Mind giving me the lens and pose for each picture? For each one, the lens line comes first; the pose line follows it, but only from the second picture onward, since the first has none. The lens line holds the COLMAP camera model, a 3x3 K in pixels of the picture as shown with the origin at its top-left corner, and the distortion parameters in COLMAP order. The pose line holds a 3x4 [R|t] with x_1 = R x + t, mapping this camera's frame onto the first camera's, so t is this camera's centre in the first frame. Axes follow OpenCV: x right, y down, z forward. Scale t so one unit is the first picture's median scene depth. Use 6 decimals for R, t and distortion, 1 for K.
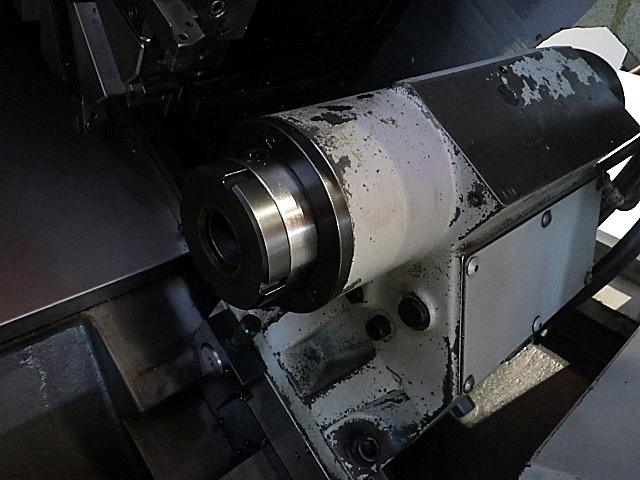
lens RADIAL K [[531.8, 0, 320.0], [0, 531.8, 240.0], [0, 0, 1]] dist [-0.009333, 0.000135]
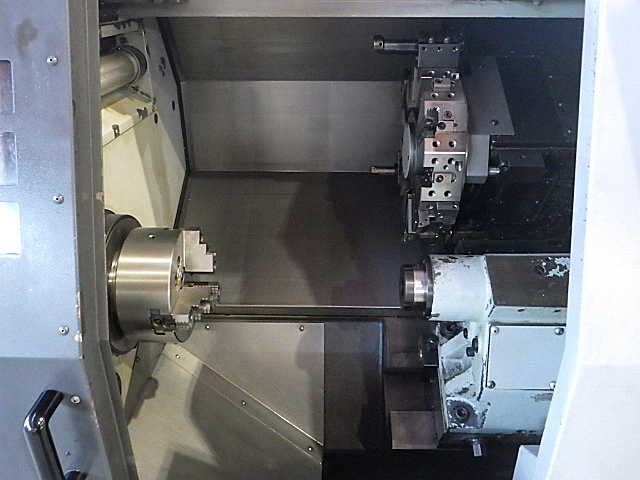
lens RADIAL K [[531.8, 0, 320.0], [0, 531.8, 240.0], [0, 0, 1]] dist [-0.009333, 0.000135]
pose [[0.709781, 0.217725, -0.669930, 1.209845], [-0.330539, 0.942775, -0.043802, 0.026843], [0.622057, 0.252528, 0.741131, -1.382041]]
